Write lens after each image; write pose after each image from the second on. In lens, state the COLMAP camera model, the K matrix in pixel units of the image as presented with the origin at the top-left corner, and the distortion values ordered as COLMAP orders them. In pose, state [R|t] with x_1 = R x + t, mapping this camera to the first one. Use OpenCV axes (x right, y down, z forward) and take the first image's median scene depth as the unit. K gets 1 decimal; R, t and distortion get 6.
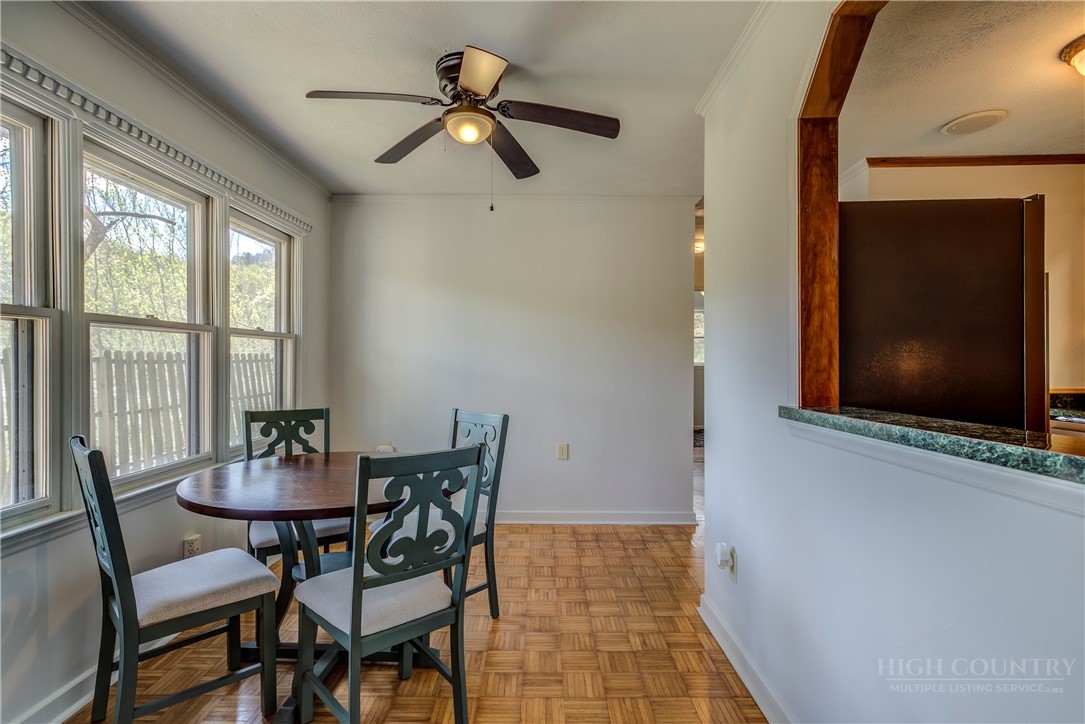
lens RADIAL K [[530.5, 0, 540.1], [0, 530.5, 358.4], [0, 0, 1]] dist [-0.000644, 0.004409]
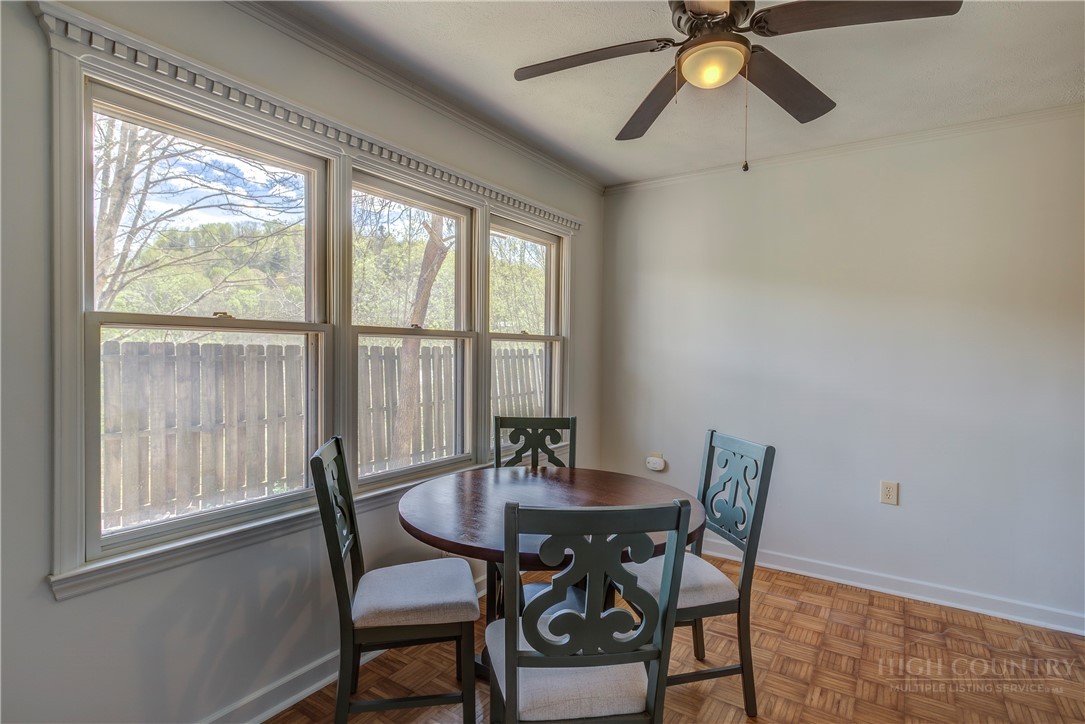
lens RADIAL K [[538.5, 0, 543.5], [0, 538.5, 358.4], [0, 0, 1]] dist [-0.001349, 0.002221]
pose [[0.831422, 0.010138, -0.555550, 0.084054], [-0.002703, 0.999896, 0.014201, -0.025023], [0.555635, -0.010305, 0.831362, 0.197784]]
